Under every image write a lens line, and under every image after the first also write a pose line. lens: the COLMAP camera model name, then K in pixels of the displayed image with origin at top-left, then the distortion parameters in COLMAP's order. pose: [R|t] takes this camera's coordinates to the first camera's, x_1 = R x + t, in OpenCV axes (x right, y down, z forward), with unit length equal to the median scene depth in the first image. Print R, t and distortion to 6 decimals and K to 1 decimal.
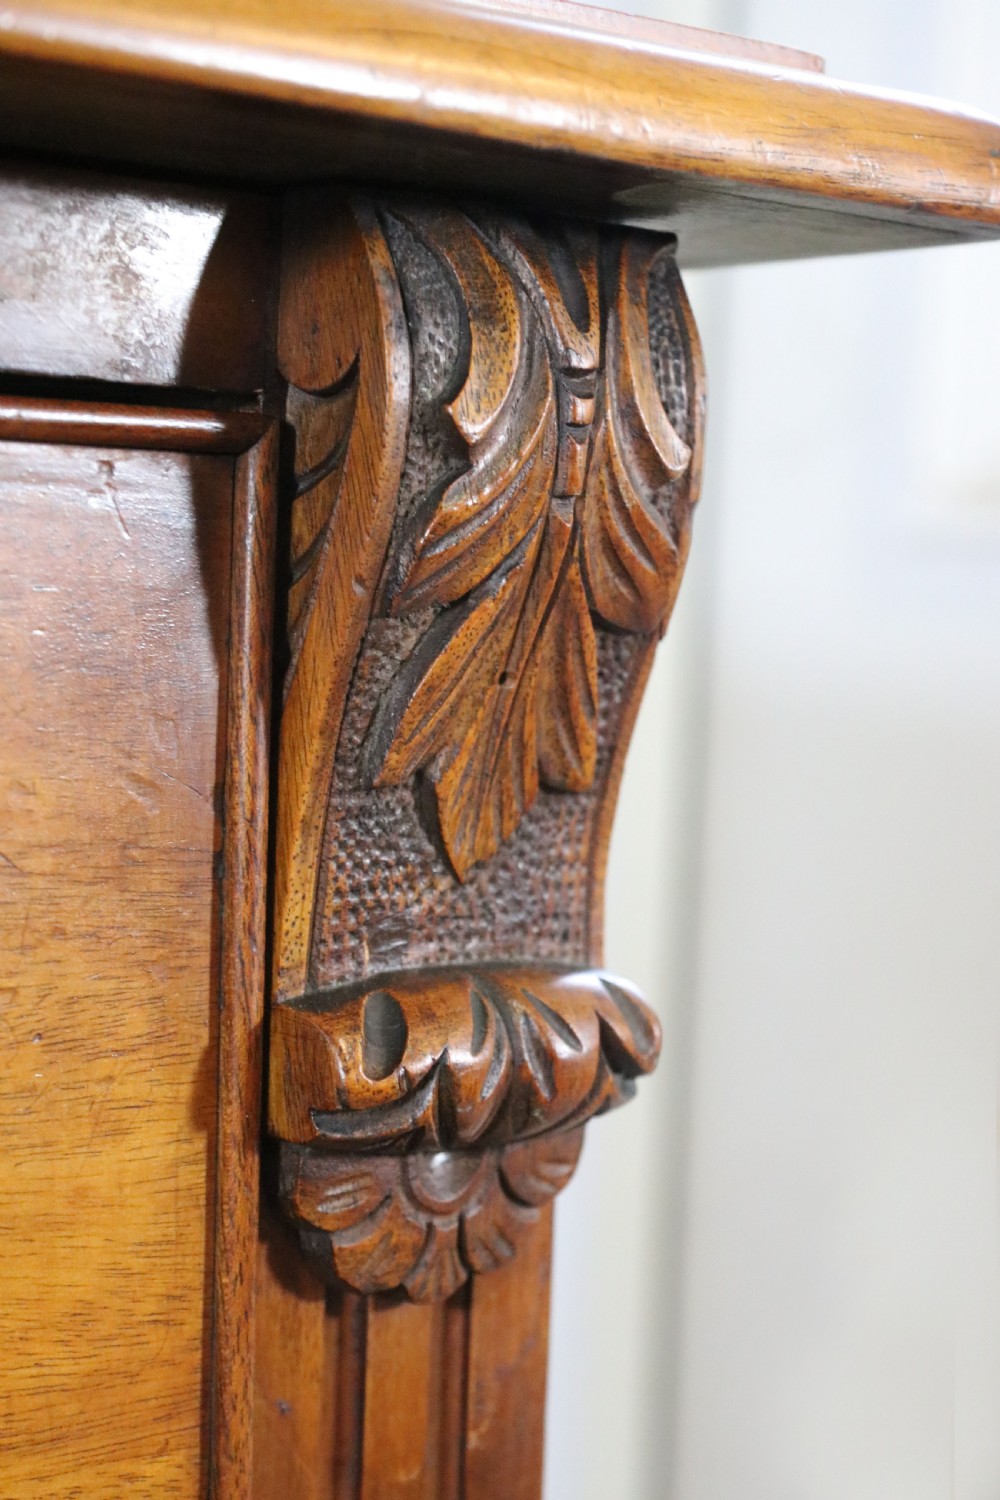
lens RADIAL K [[3394.6, 0, 500.0], [0, 3394.6, 750.0], [0, 0, 1]] dist [0.001750, 0.302865]
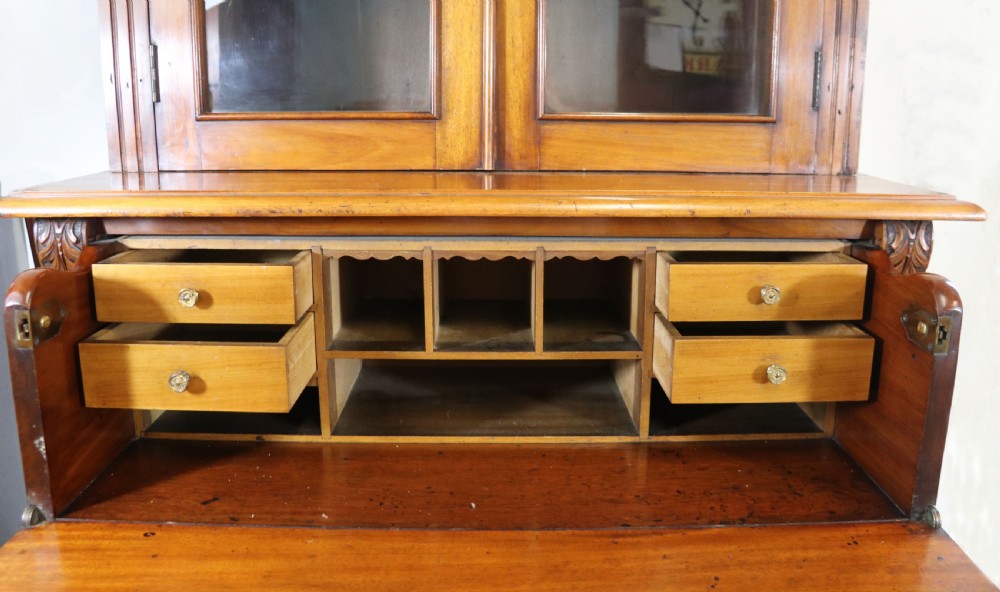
lens RADIAL K [[825.4, 0, 503.5], [0, 825.4, 254.8], [0, 0, 1]] dist [-0.167850, 0.120541]
pose [[0.749141, 0.107971, -0.653552, 0.546597], [-0.008079, 0.988043, 0.153970, -0.363385], [0.662361, -0.110065, 0.741056, -1.086932]]
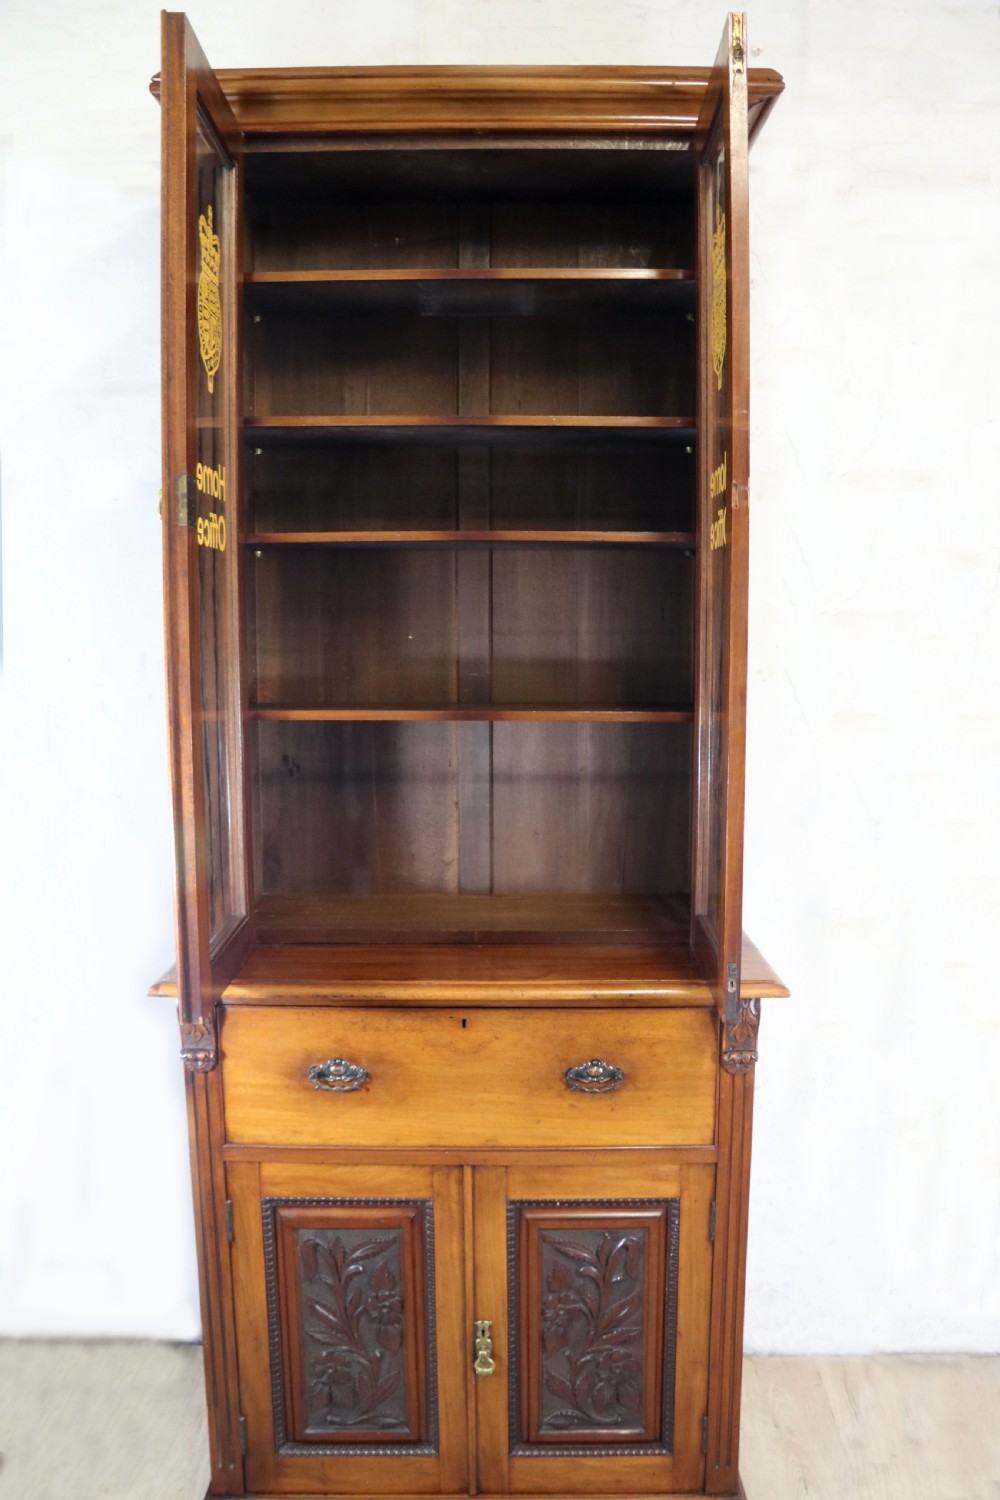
lens RADIAL K [[1186.4, 0, 505.5], [0, 1186.4, 745.9], [0, 0, 1]] dist [-0.181864, 0.125198]
pose [[0.735226, 0.038418, -0.676732, 2.264338], [0.000776, 0.998344, 0.057519, -1.331731], [0.677821, -0.042815, 0.733979, -2.740766]]
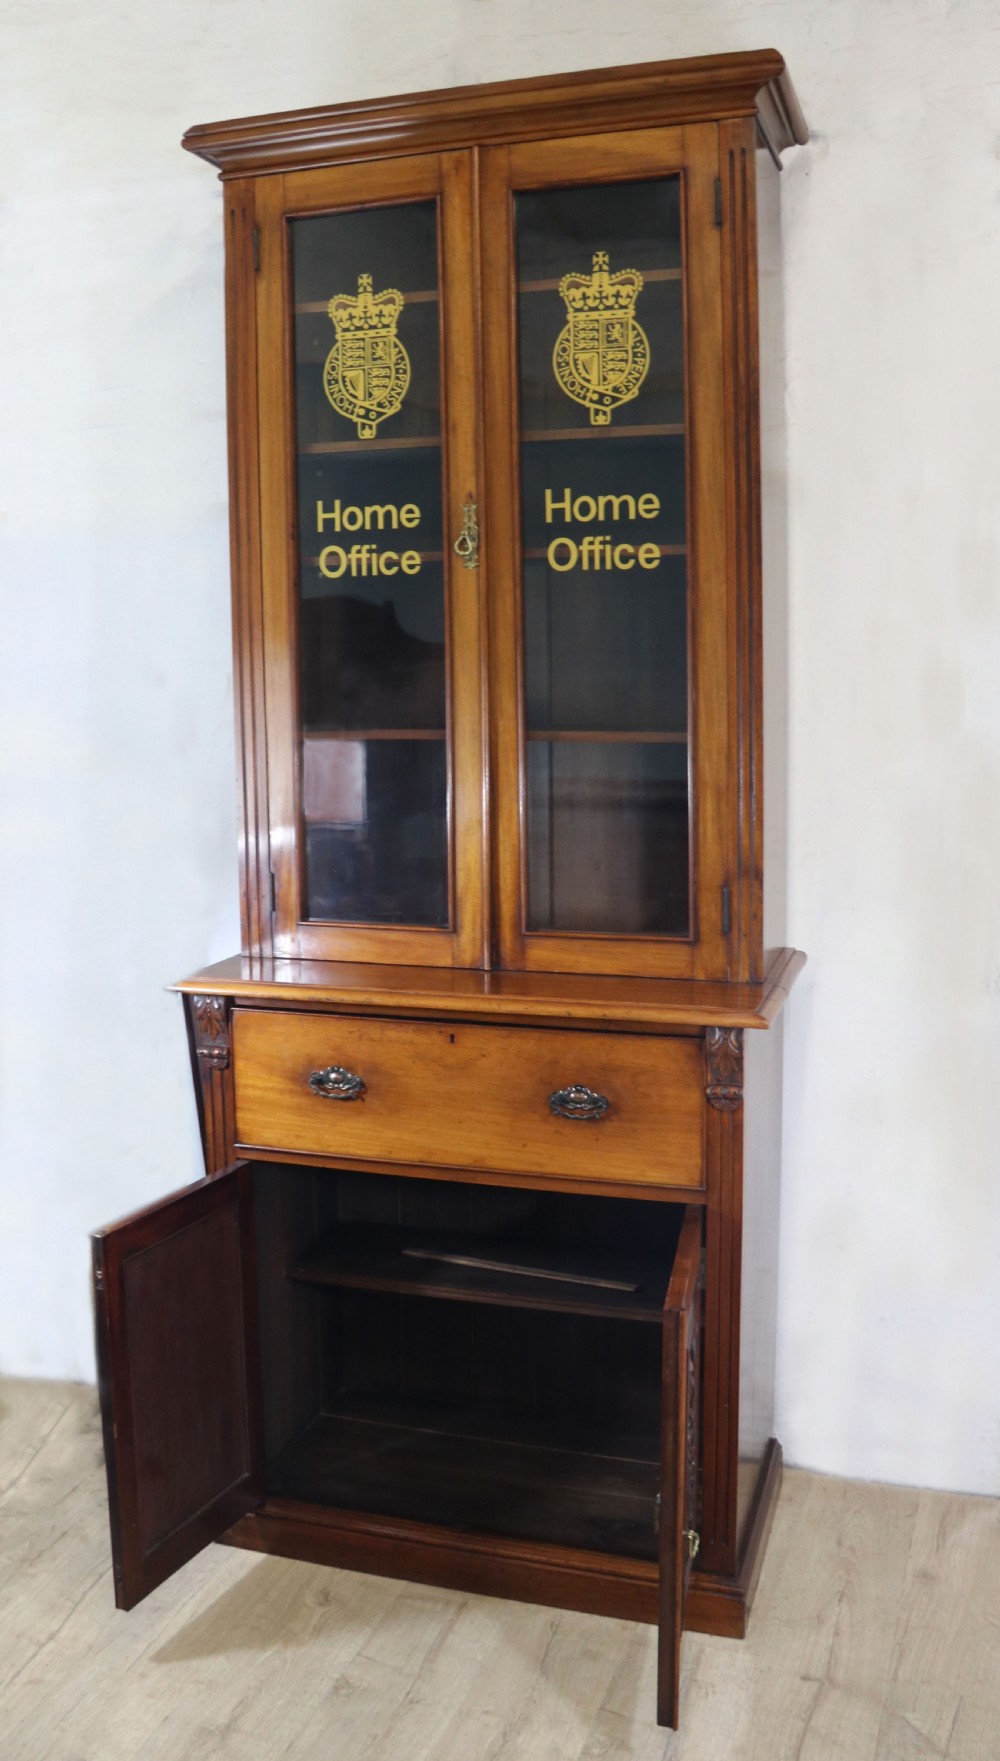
lens RADIAL K [[1576.5, 0, 421.8], [0, 1576.5, 811.0], [0, 0, 1]] dist [-0.176045, 0.111938]
pose [[0.463630, 0.051631, -0.884523, 4.385519], [-0.000157, 0.998305, 0.058191, -1.240949], [0.886029, -0.026840, 0.462852, -2.499690]]
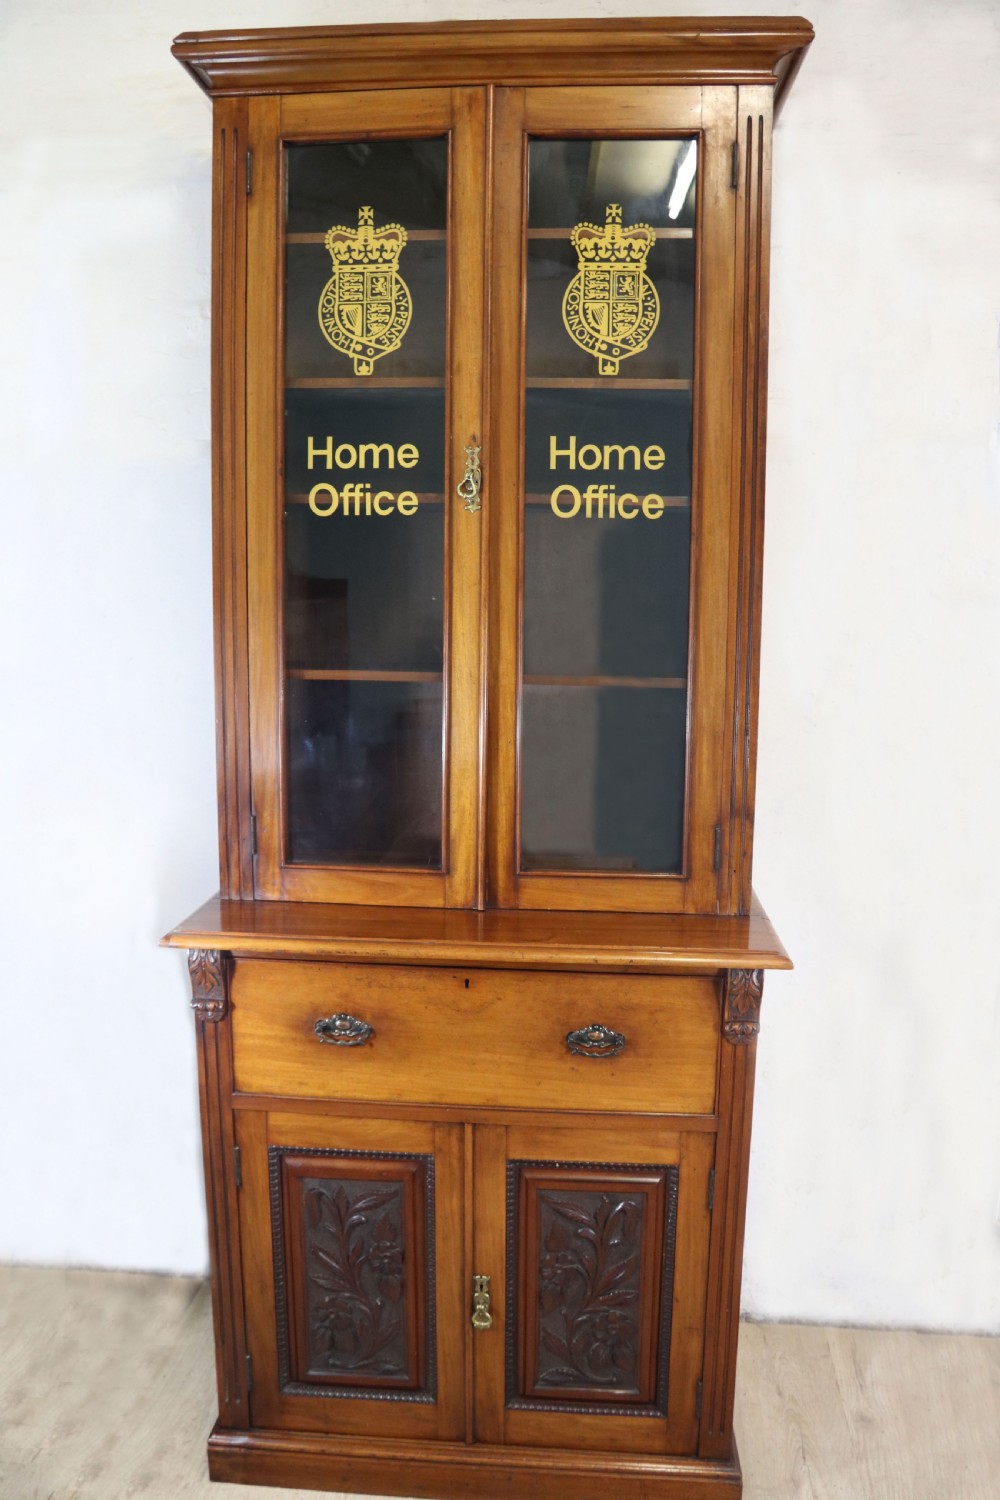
lens RADIAL K [[1186.4, 0, 505.5], [0, 1186.4, 745.9], [0, 0, 1]] dist [-0.181864, 0.125198]
pose [[0.682863, 0.078836, -0.726280, 2.479014], [-0.015460, 0.995497, 0.093523, -1.354568], [0.730383, -0.052636, 0.681007, -2.538755]]
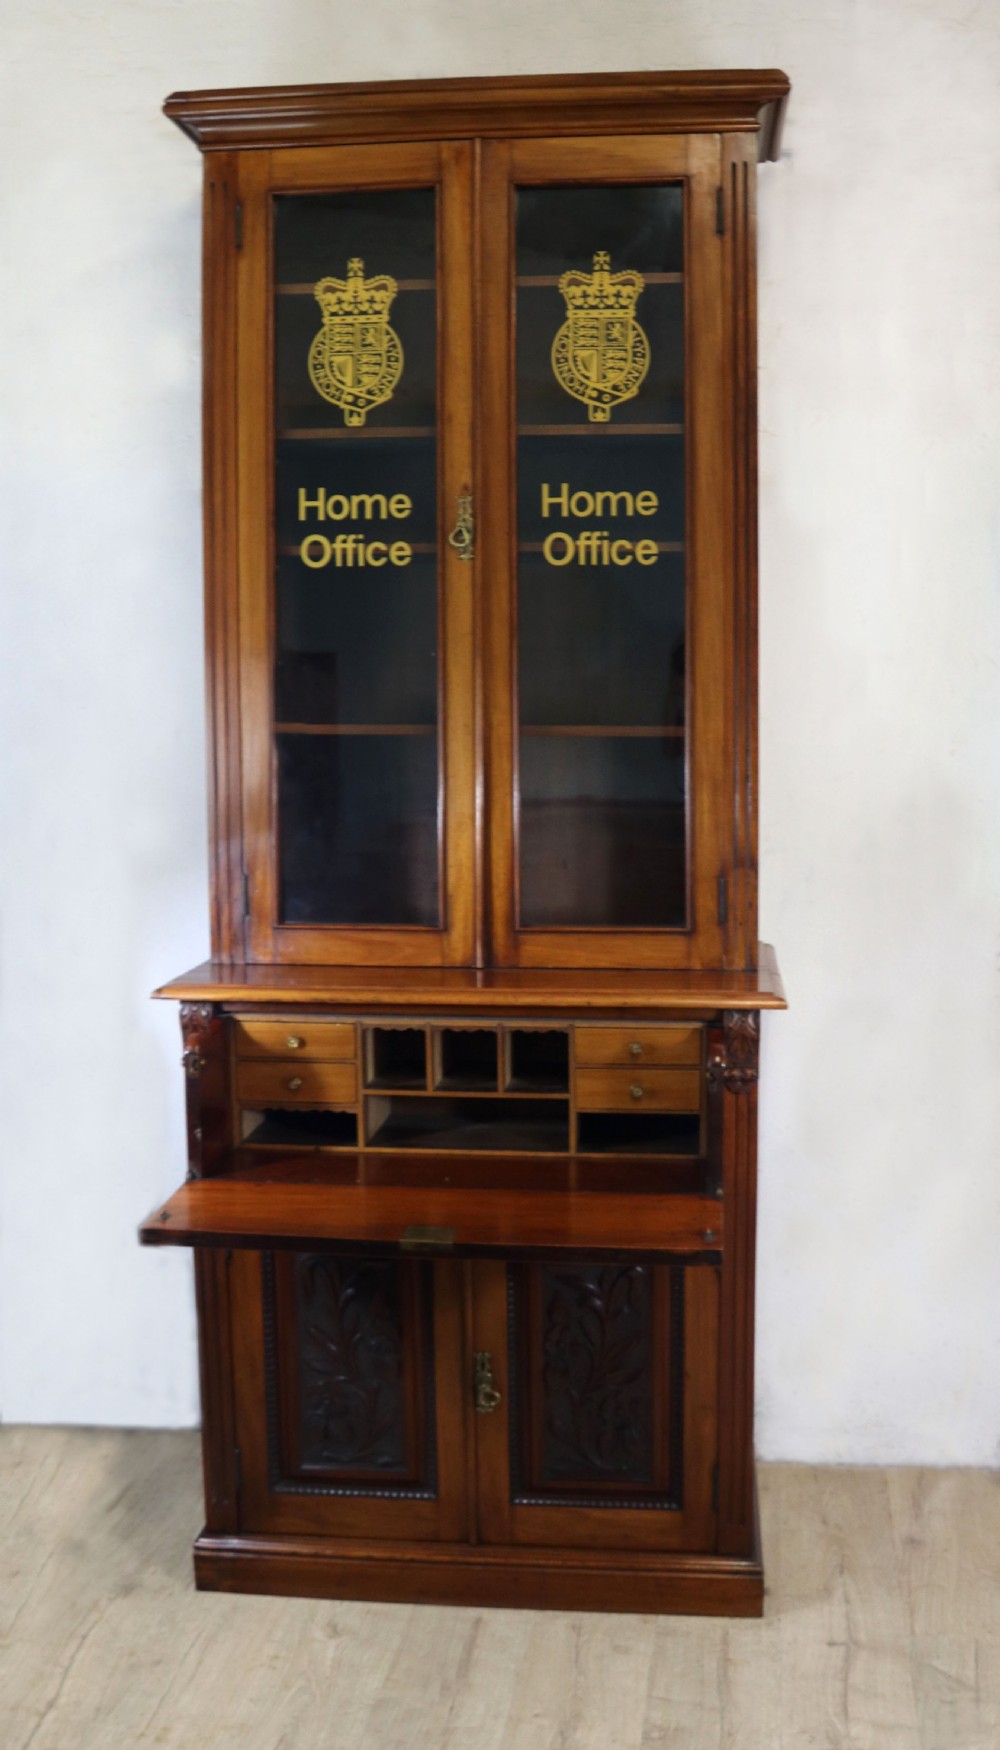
lens RADIAL K [[1679.1, 0, 553.8], [0, 1679.1, 819.3], [0, 0, 1]] dist [-0.173678, 0.094767]
pose [[0.672626, 0.027775, -0.739461, 4.039483], [-0.001916, 0.999357, 0.035794, -1.062081], [0.739980, -0.022659, 0.672247, -3.586030]]
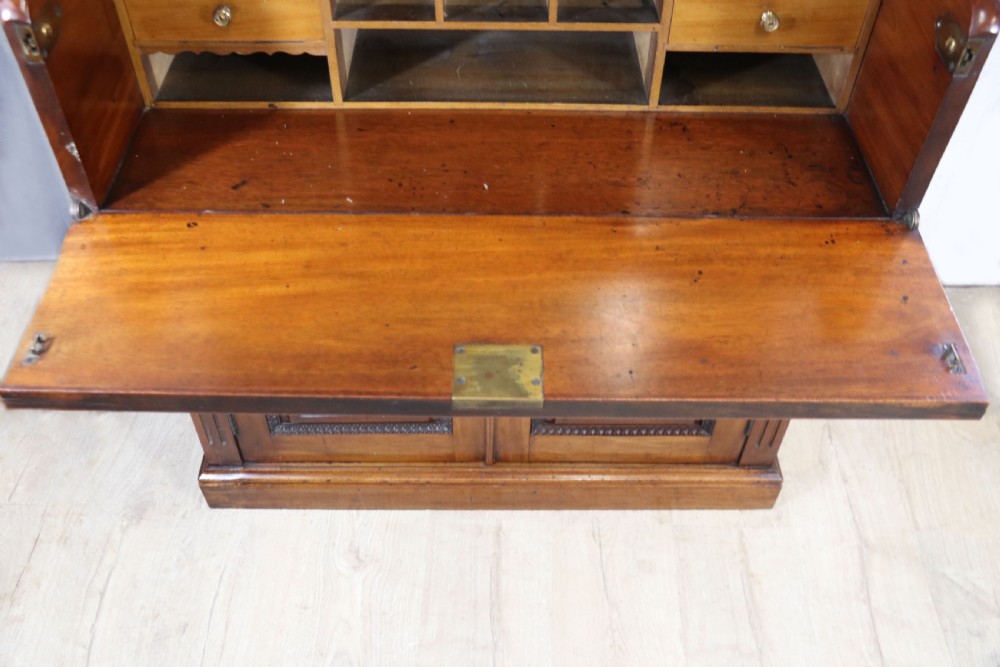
lens RADIAL K [[936.2, 0, 490.2], [0, 936.2, 339.2], [0, 0, 1]] dist [-0.115707, 0.186425]
pose [[0.737840, 0.481342, -0.473182, 0.613845], [-0.012020, 0.710296, 0.703801, -0.832201], [0.674868, -0.513605, 0.529870, -1.213874]]
